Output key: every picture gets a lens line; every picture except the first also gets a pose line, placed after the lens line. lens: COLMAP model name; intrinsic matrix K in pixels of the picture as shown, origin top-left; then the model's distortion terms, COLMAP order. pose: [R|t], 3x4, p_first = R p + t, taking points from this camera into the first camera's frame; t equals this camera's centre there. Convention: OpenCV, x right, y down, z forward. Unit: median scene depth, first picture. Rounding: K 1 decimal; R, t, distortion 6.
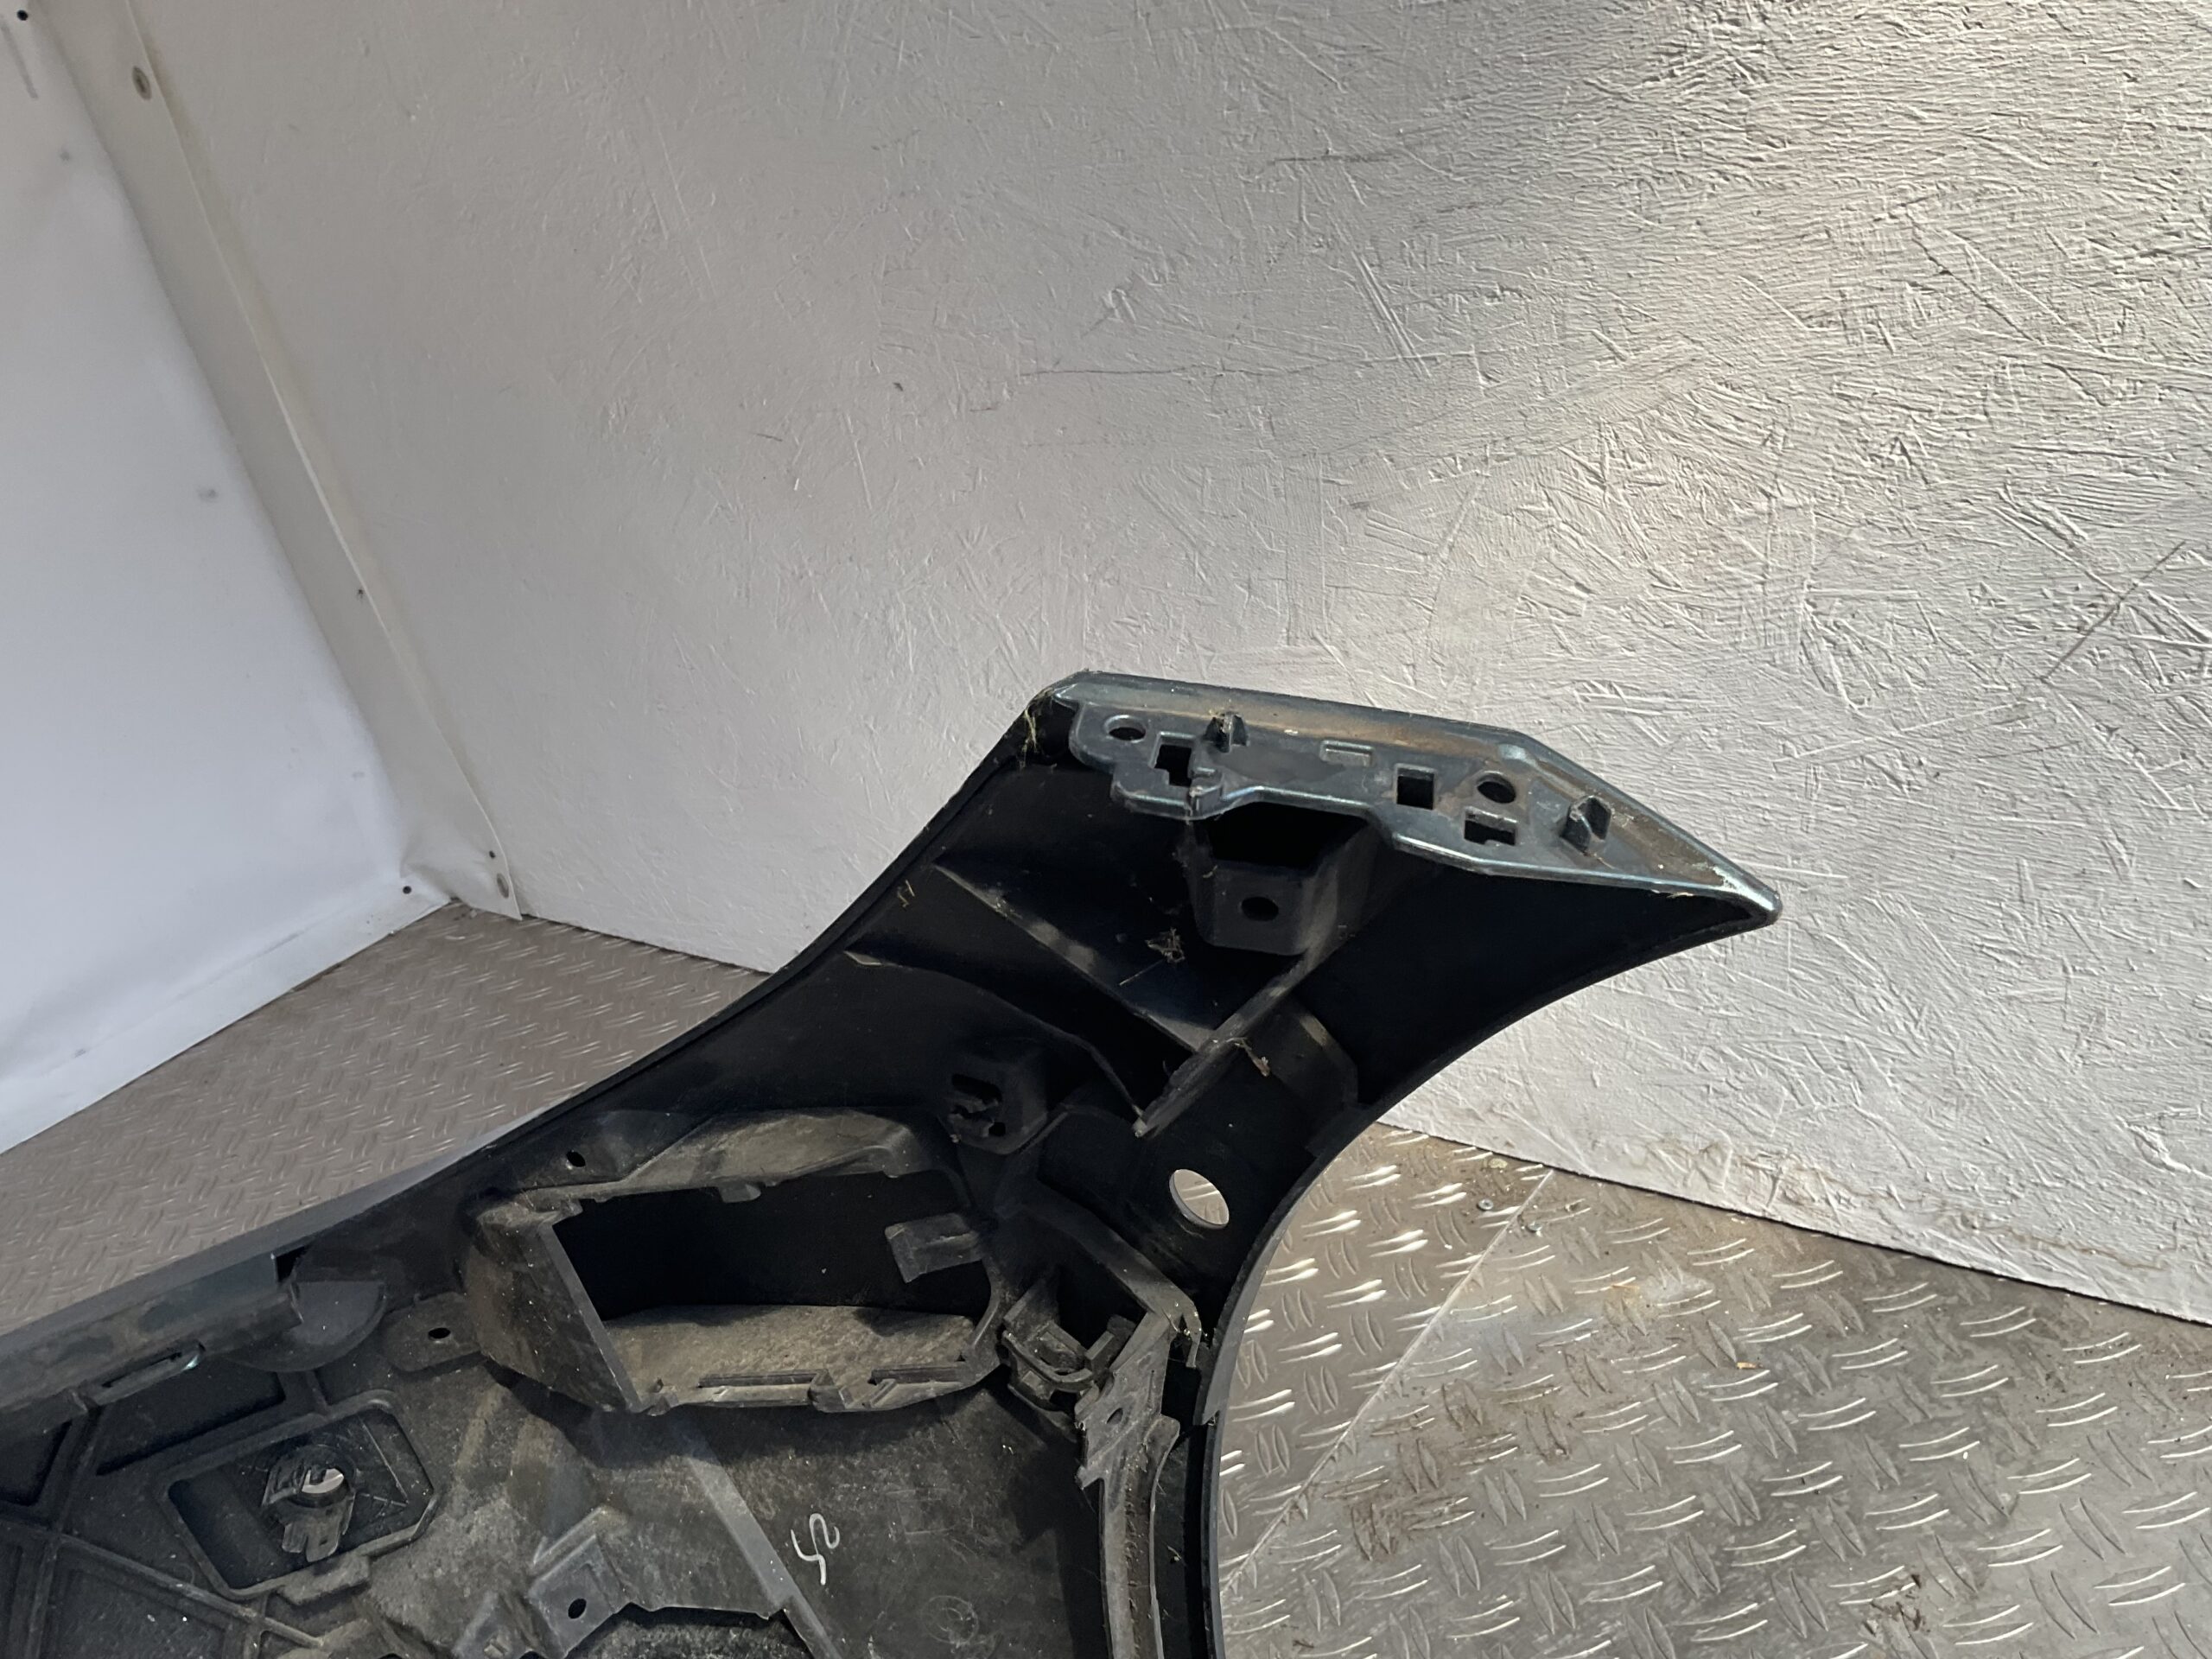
lens RADIAL K [[1825.6, 0, 1126.0], [0, 1825.6, 795.5], [0, 0, 1]] dist [0.091760, -0.190554]
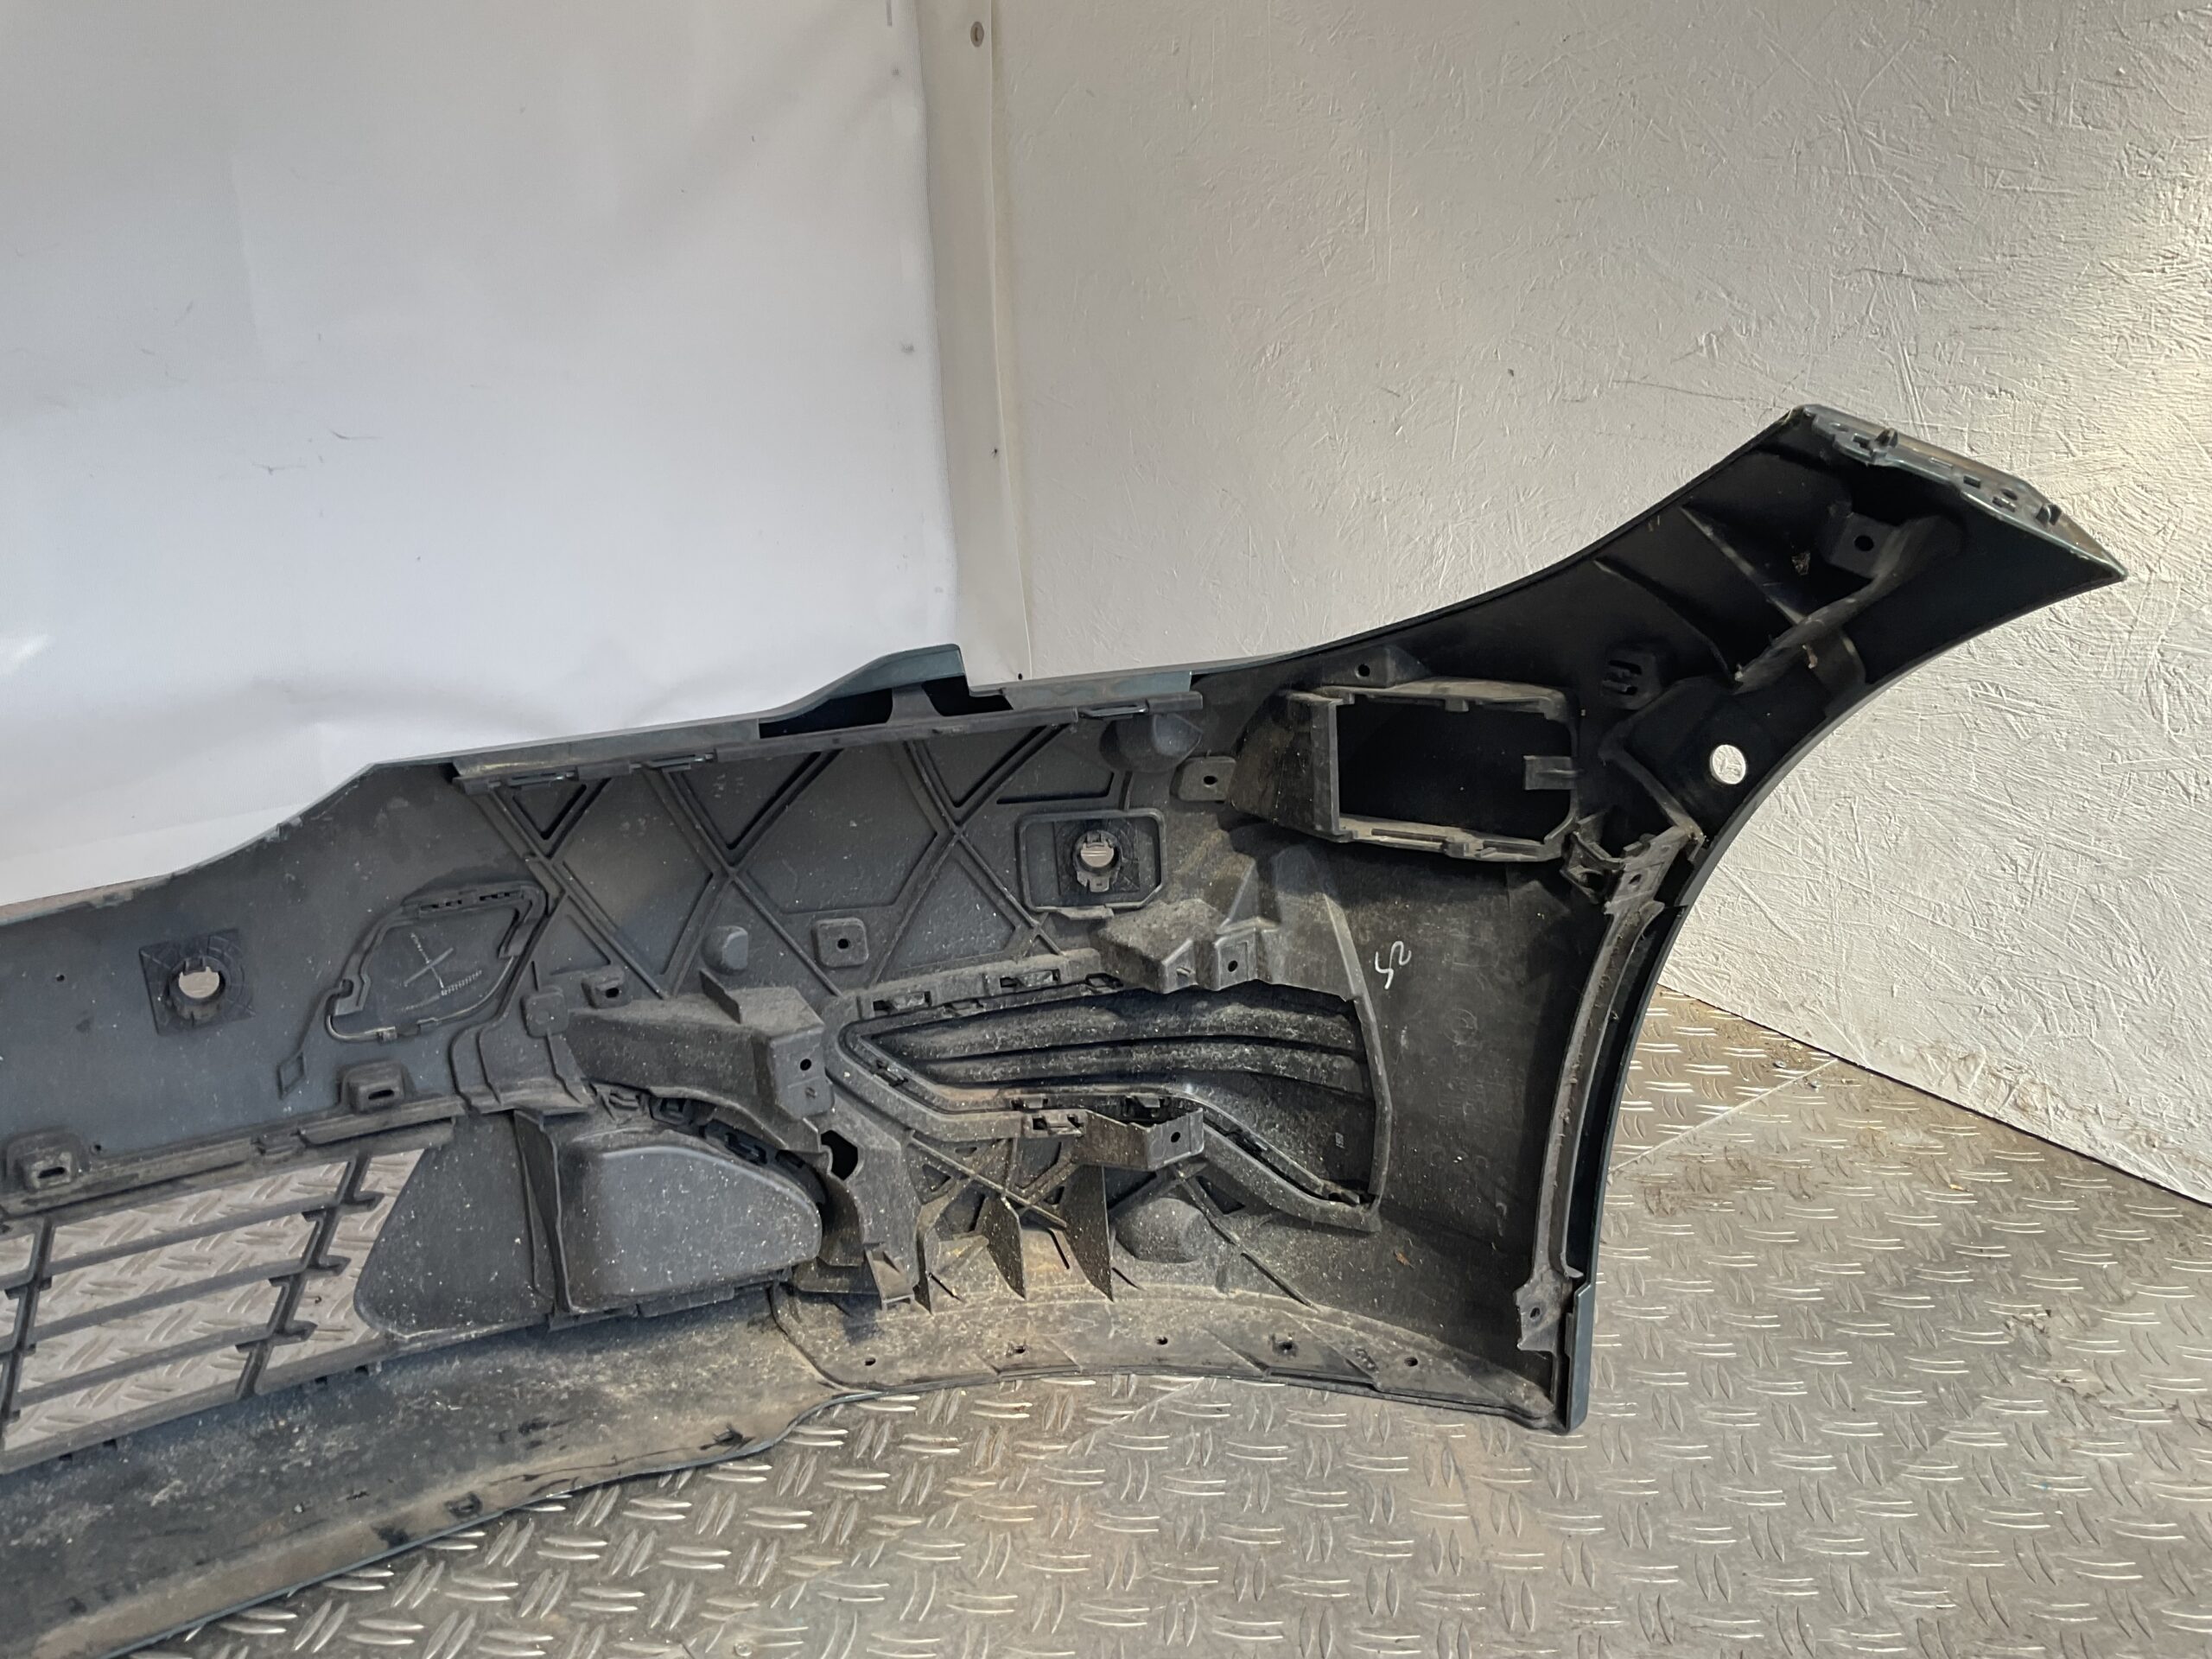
lens RADIAL K [[1882.8, 0, 1107.1], [0, 1882.8, 815.7], [0, 0, 1]] dist [0.035264, -0.082139]
pose [[0.946944, 0.287467, -0.143733, -0.147236], [-0.294750, 0.955046, -0.031782, 0.293084], [0.128136, 0.072461, 0.989106, -0.518681]]
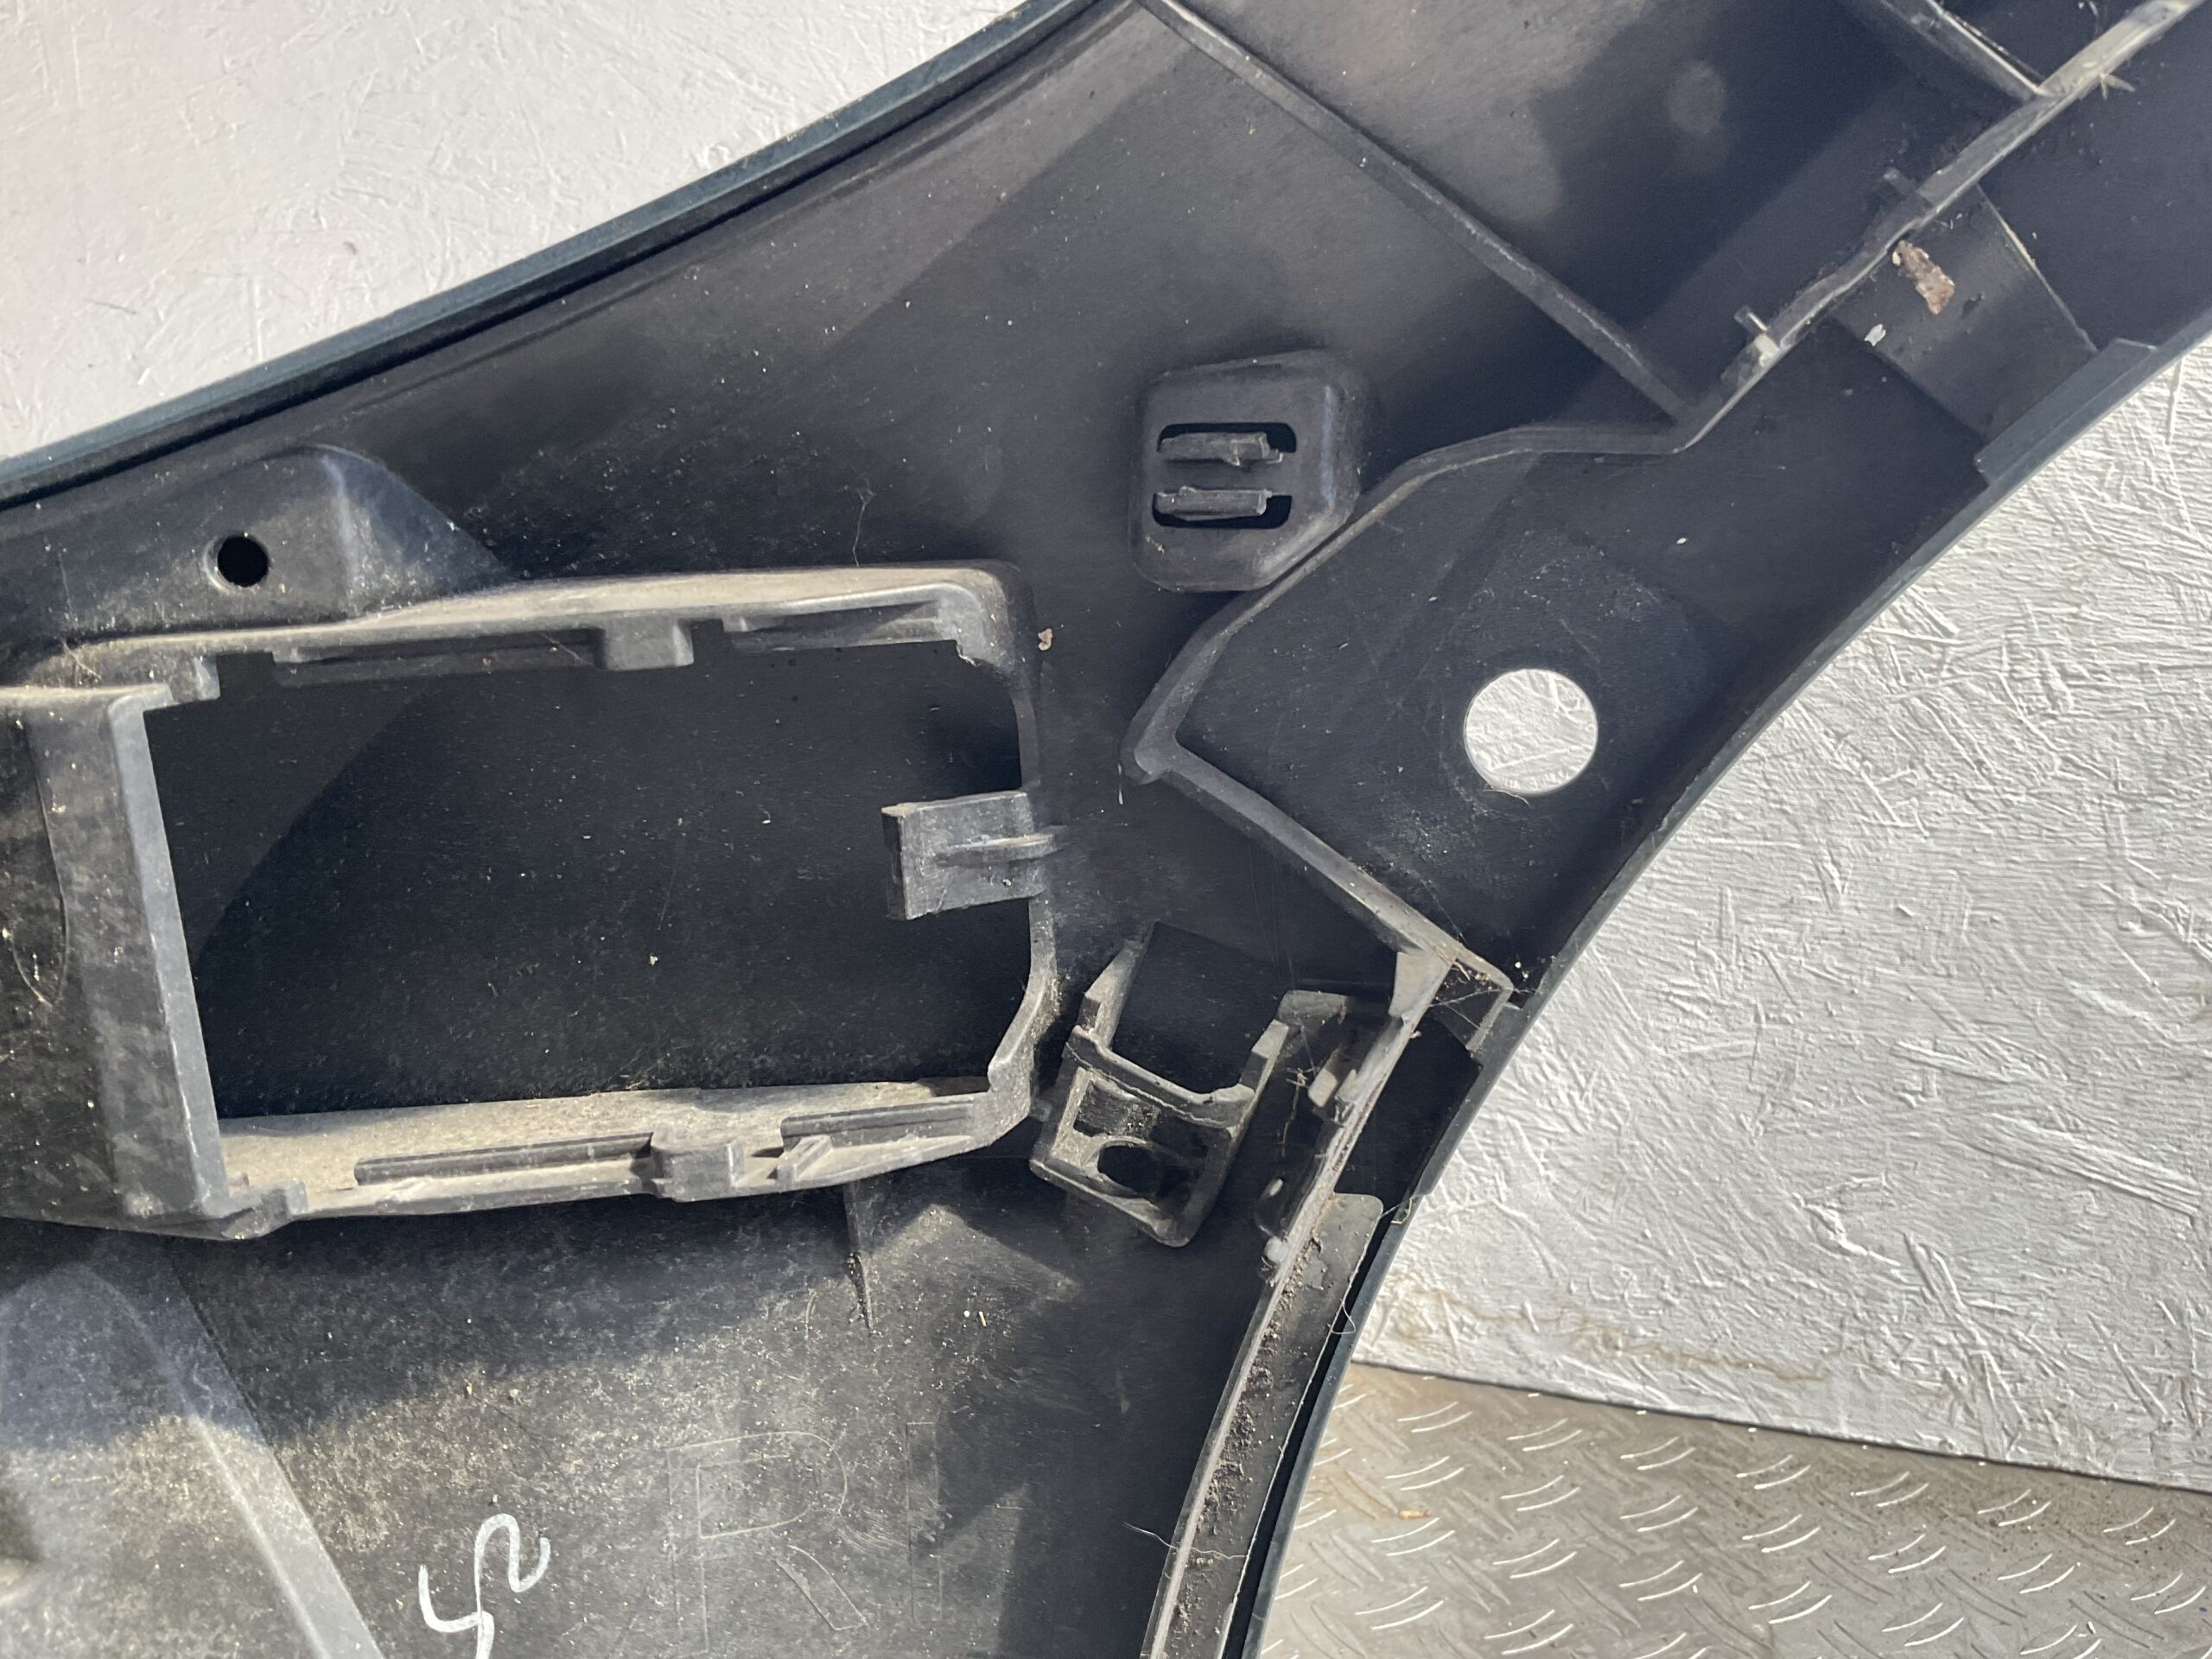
lens RADIAL K [[1801.9, 0, 1068.9], [0, 1801.9, 832.9], [0, 0, 1]] dist [0.141757, -0.326373]
pose [[0.893875, 0.145334, 0.424106, -0.189046], [-0.047298, 0.971289, -0.233156, 0.226838], [-0.445815, 0.188352, 0.875084, 0.333879]]
